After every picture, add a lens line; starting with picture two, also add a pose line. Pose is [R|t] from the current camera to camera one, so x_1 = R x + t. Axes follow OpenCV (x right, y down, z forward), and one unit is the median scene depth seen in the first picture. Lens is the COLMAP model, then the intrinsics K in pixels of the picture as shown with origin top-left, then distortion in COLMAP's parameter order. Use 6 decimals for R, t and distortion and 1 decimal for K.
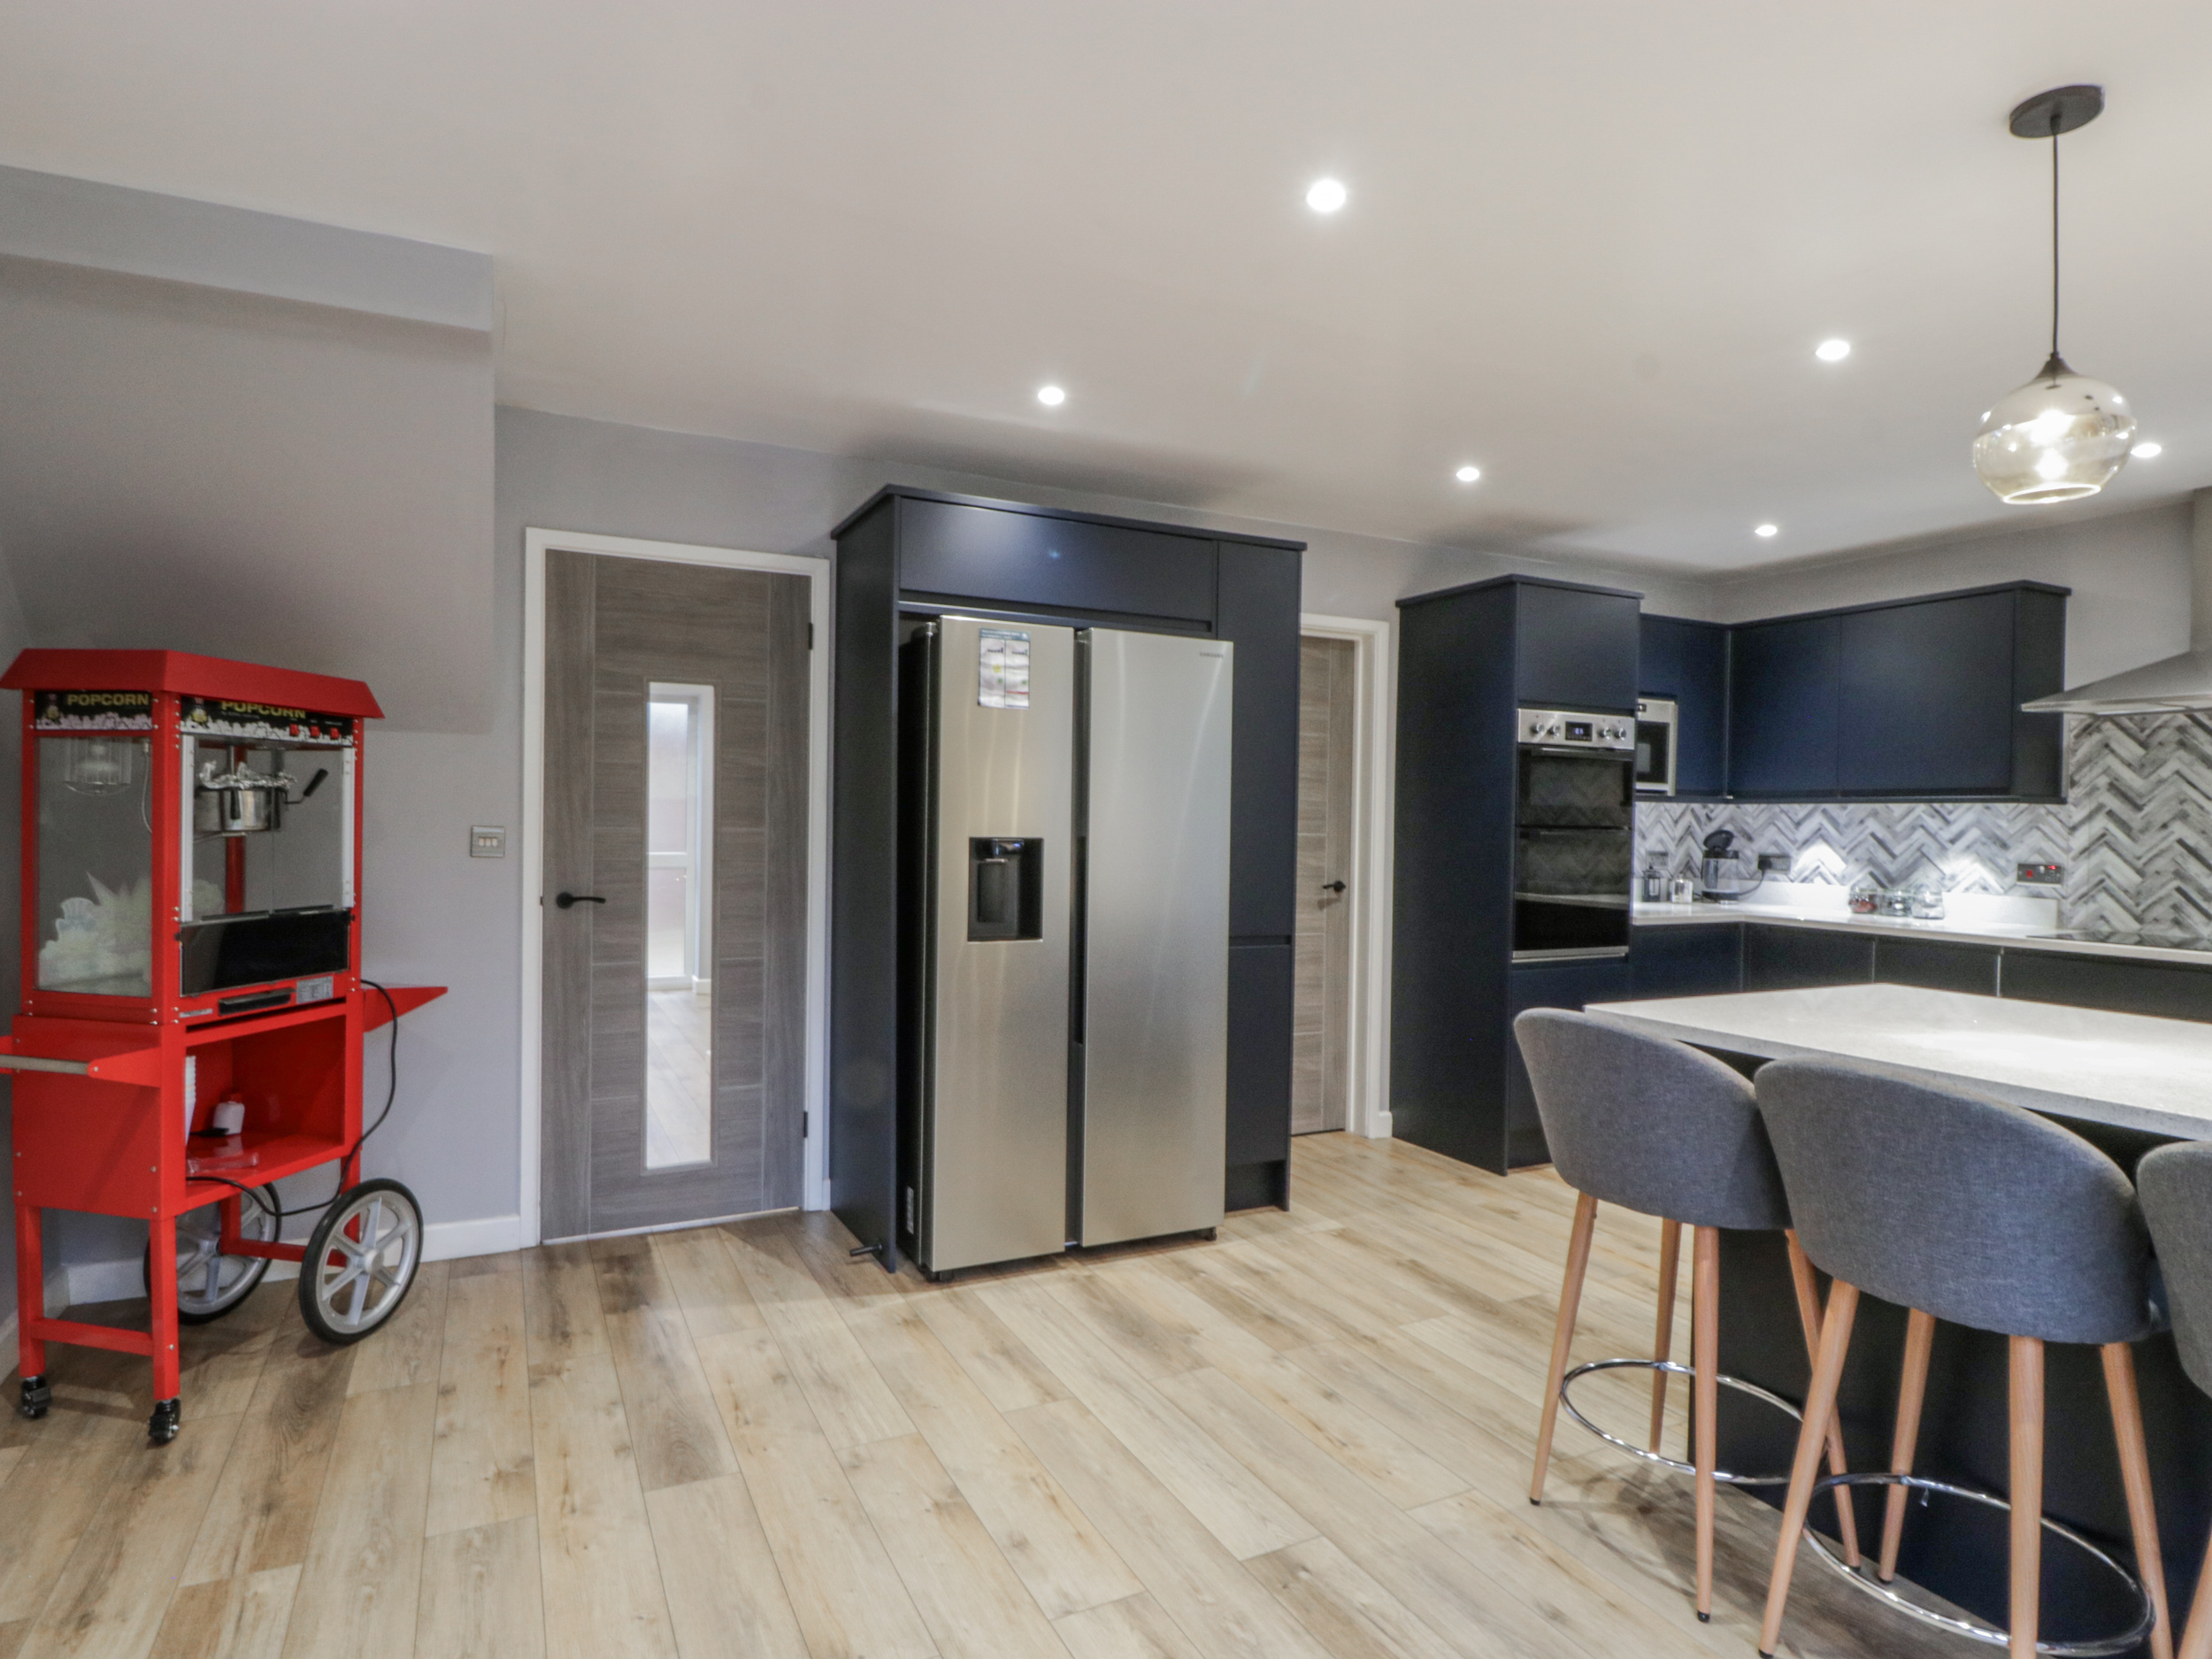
lens RADIAL K [[1193.4, 0, 1052.7], [0, 1193.4, 841.0], [0, 0, 1]] dist [-0.004634, -0.021552]
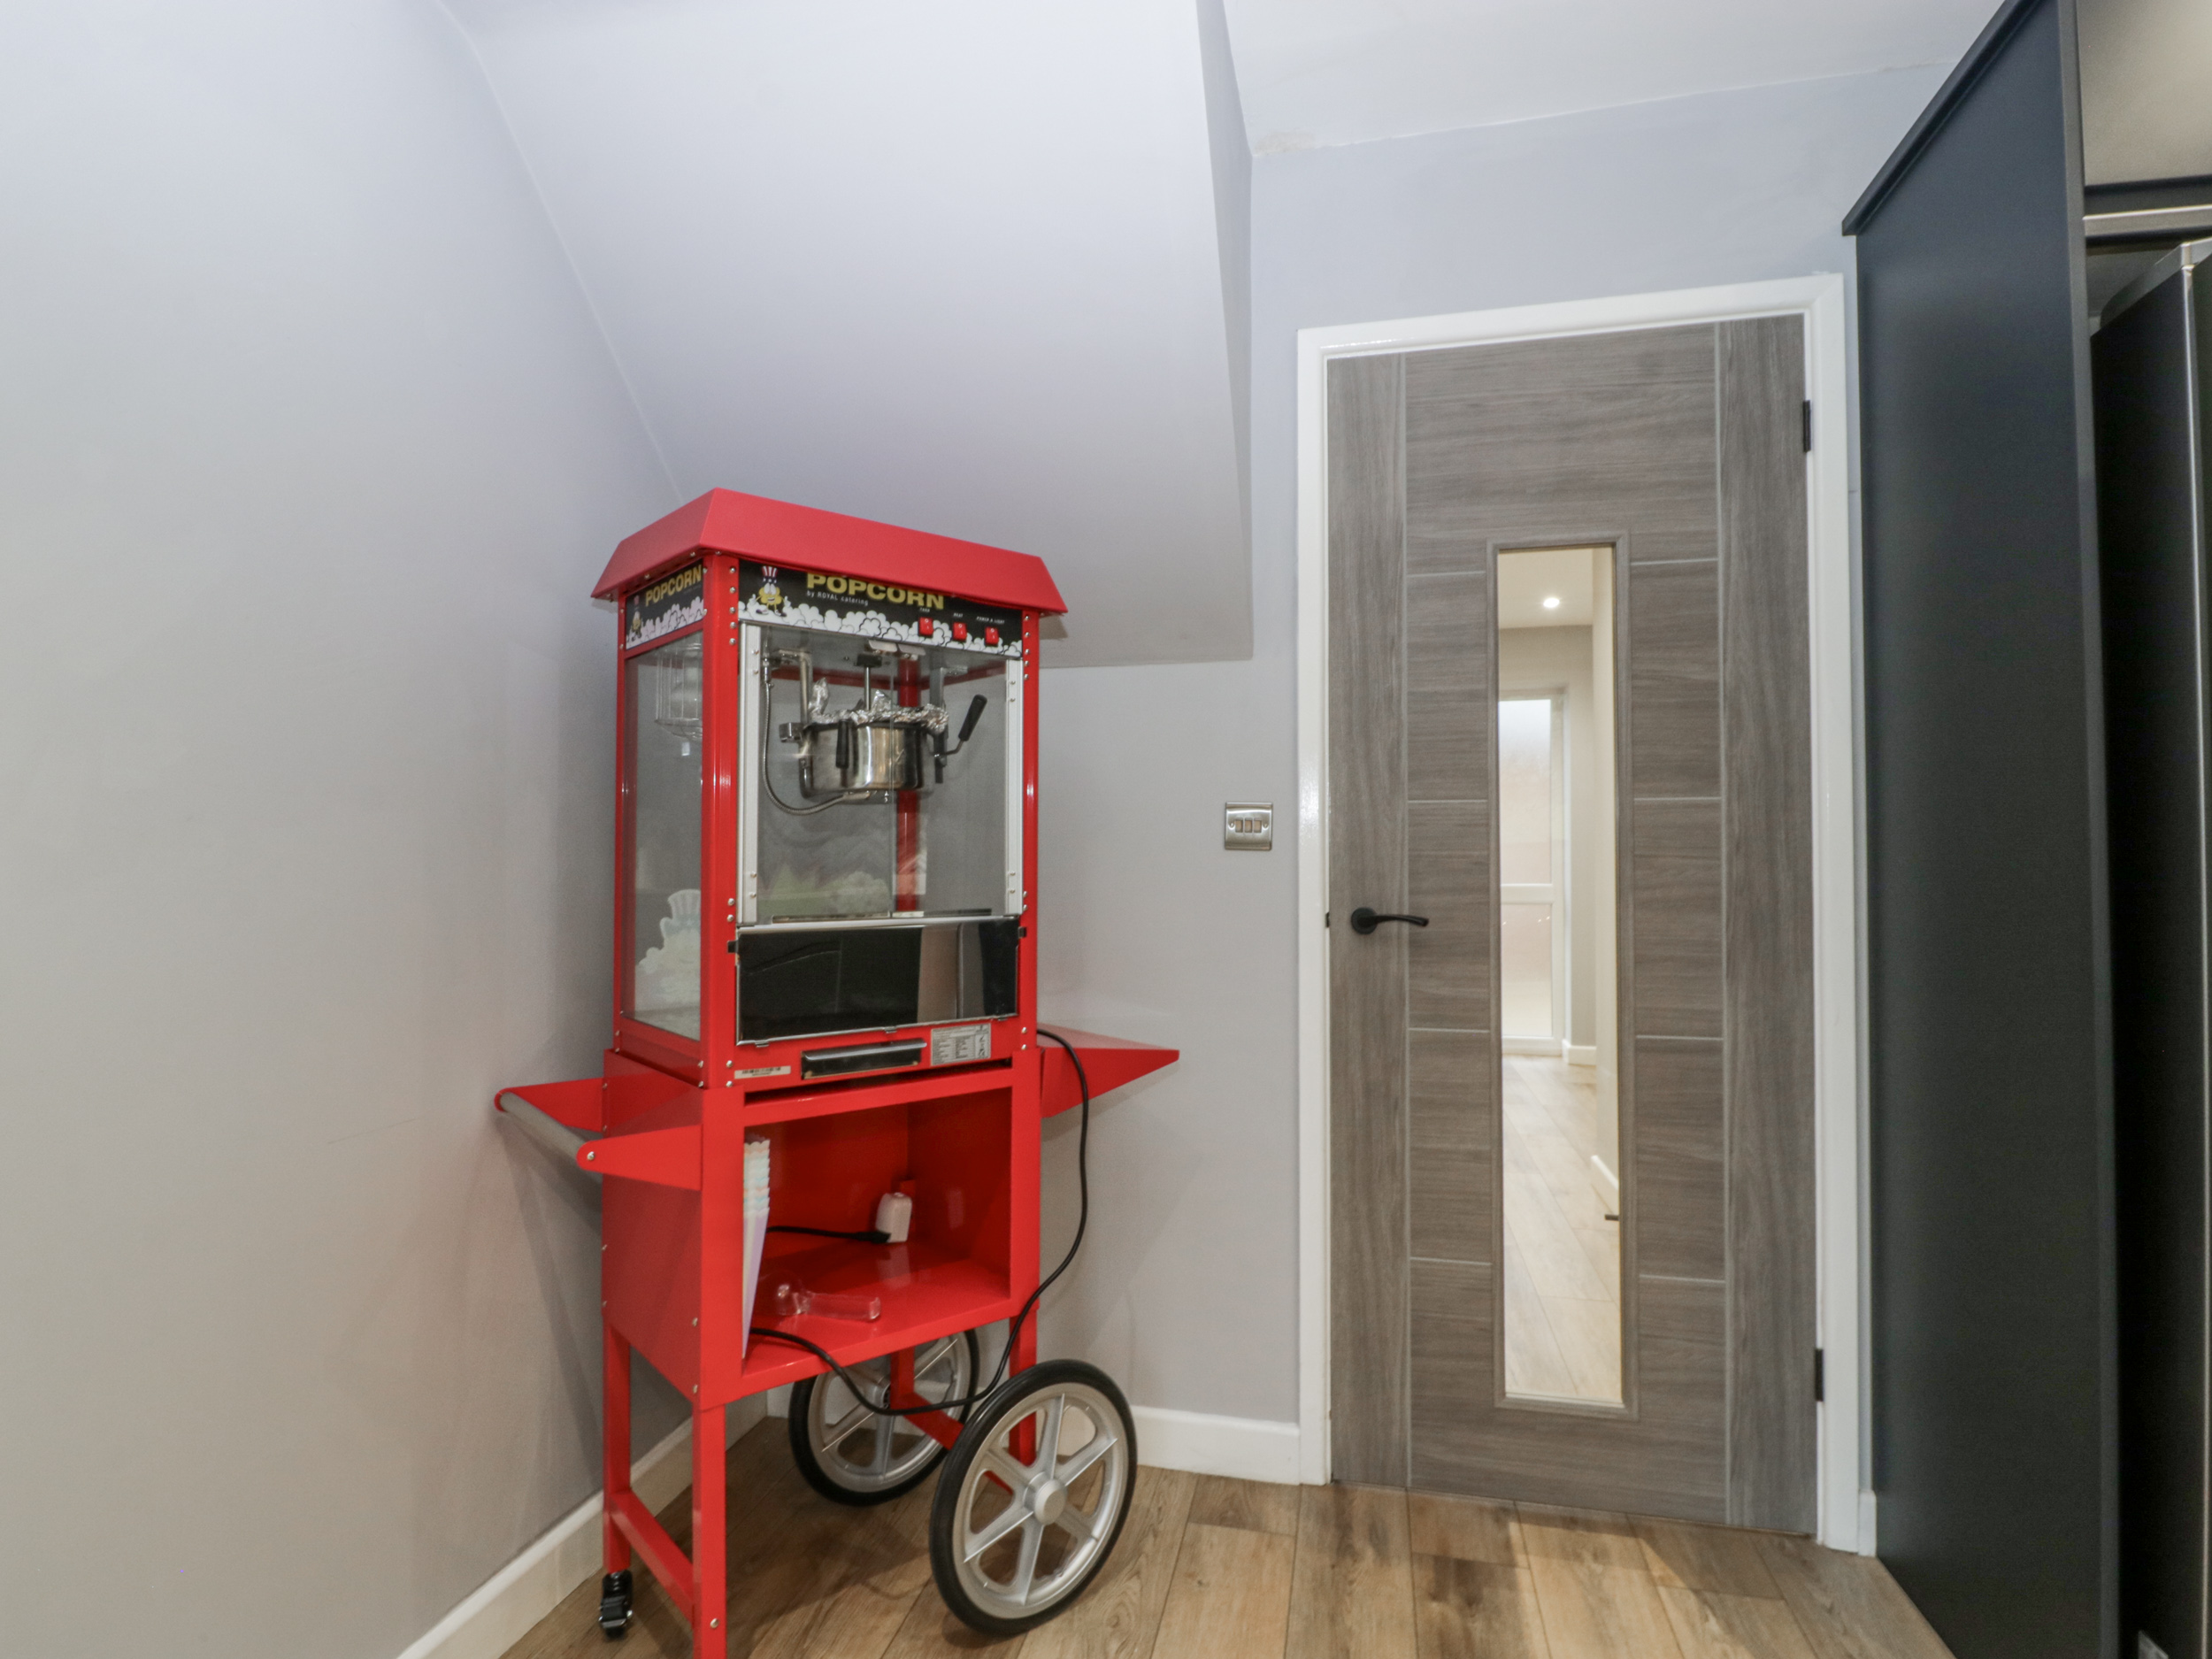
lens RADIAL K [[1135.6, 0, 1083.8], [0, 1135.6, 824.5], [0, 0, 1]] dist [0.015392, -0.028899]
pose [[0.777110, -0.032991, -0.628500, -0.160294], [-0.004899, 0.998278, -0.058459, 0.037248], [0.629346, 0.048509, 0.775610, 0.476995]]
